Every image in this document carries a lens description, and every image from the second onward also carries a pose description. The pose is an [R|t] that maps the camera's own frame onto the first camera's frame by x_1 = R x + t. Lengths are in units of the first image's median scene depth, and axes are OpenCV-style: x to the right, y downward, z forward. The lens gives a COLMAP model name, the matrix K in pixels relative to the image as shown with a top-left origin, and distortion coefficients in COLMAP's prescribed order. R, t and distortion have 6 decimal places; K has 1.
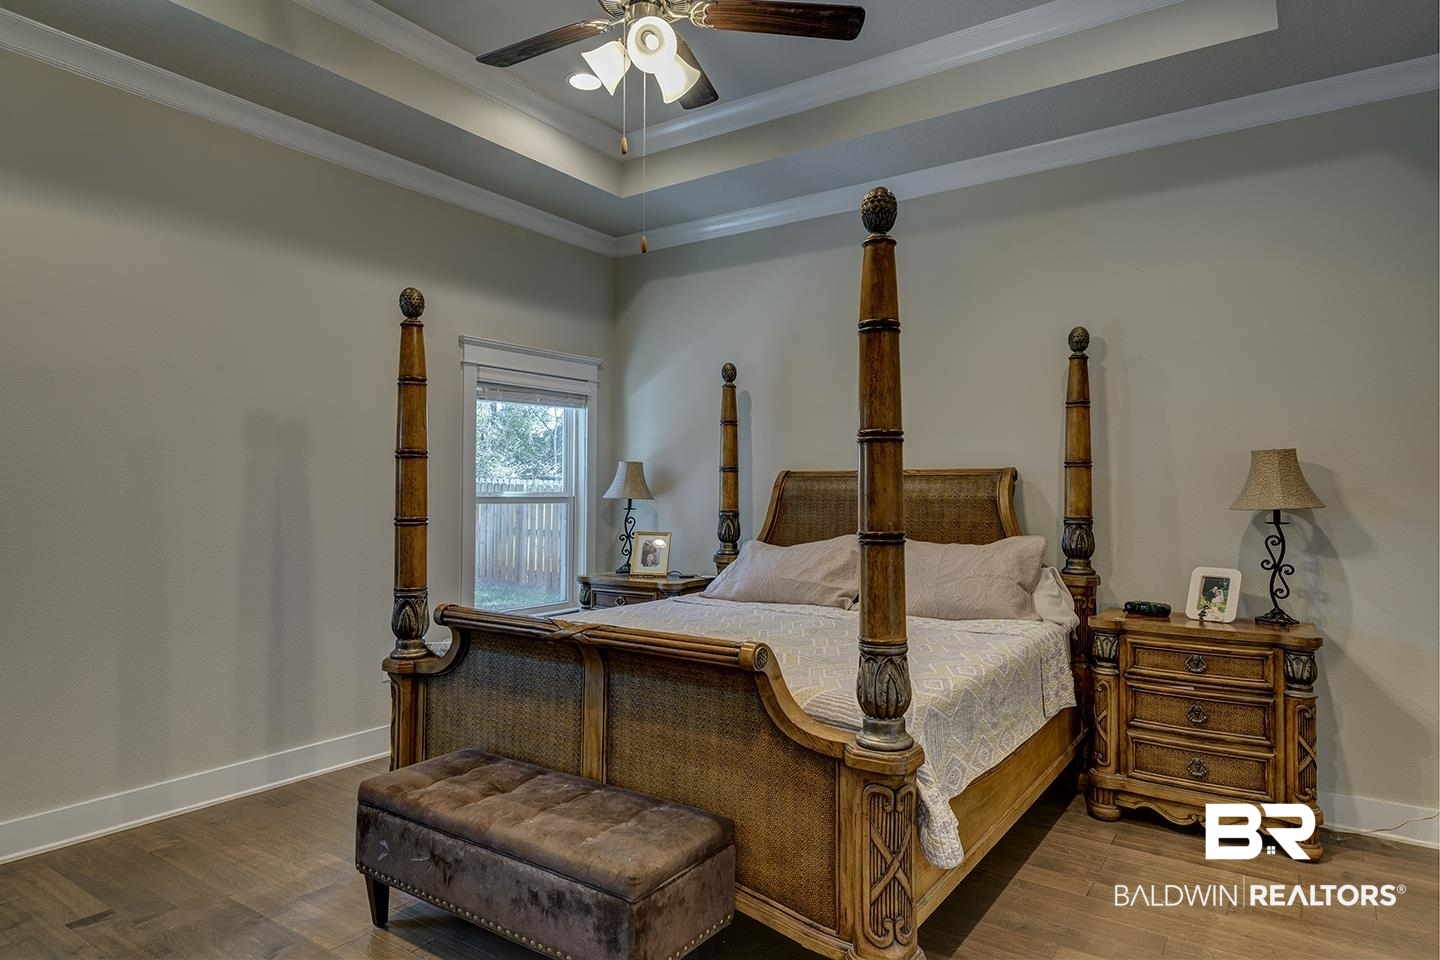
lens RADIAL K [[849.5, 0, 726.2], [0, 849.5, 482.3], [0, 0, 1]] dist [0.022330, -0.002967]
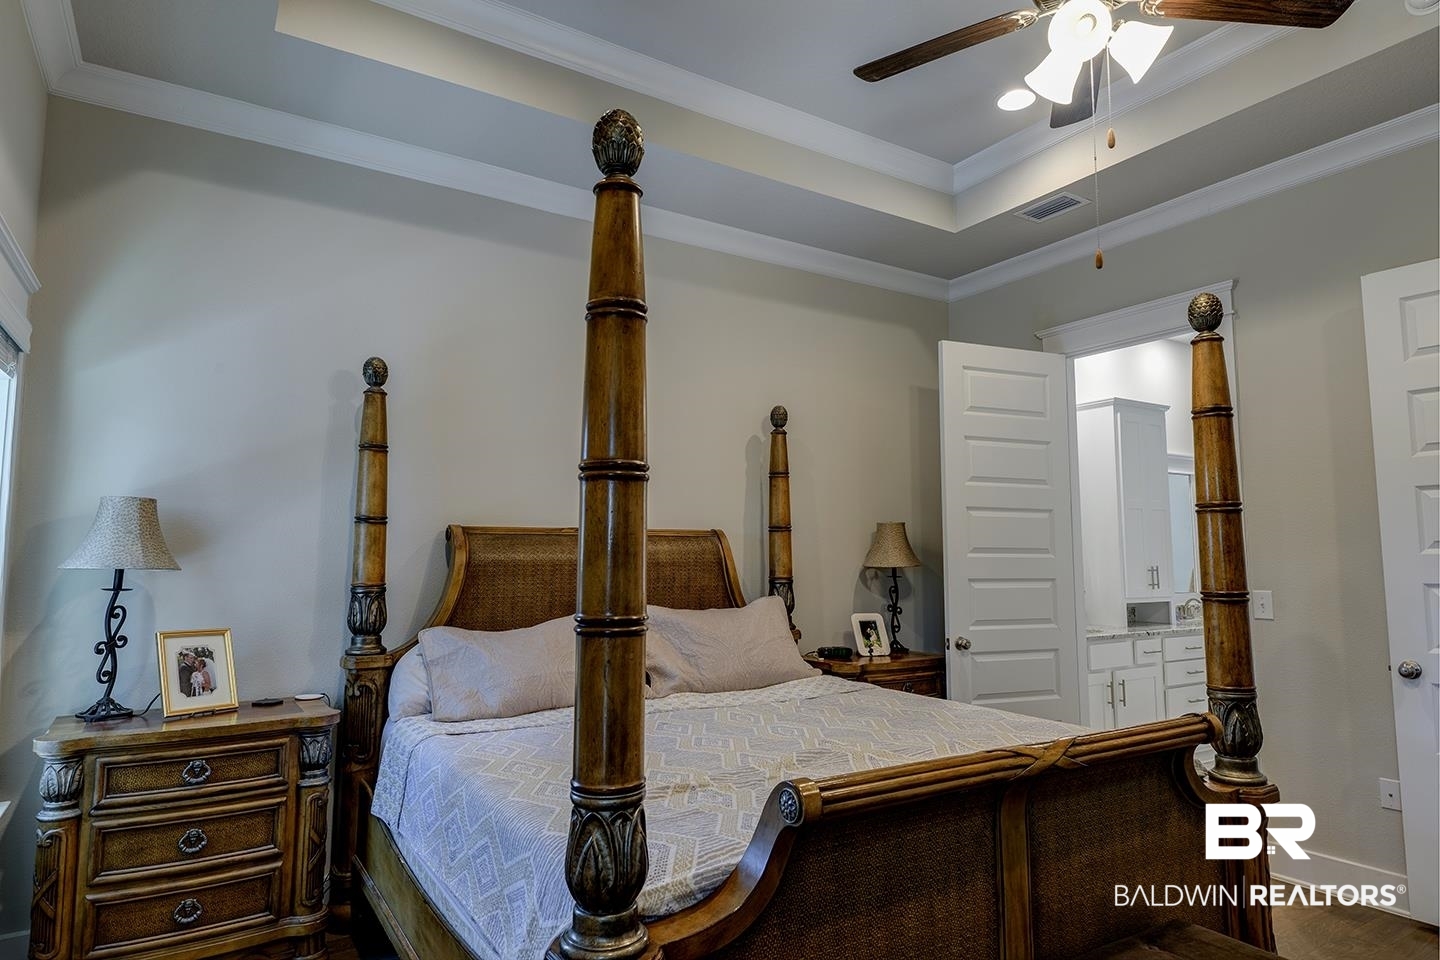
lens RADIAL K [[849.5, 0, 726.8], [0, 849.5, 475.6], [0, 0, 1]] dist [0.022330, -0.002967]
pose [[0.378733, 0.081734, 0.921890, -0.596373], [-0.011459, 0.996431, -0.083635, 0.002849], [-0.925435, 0.021112, 0.378318, 0.610571]]
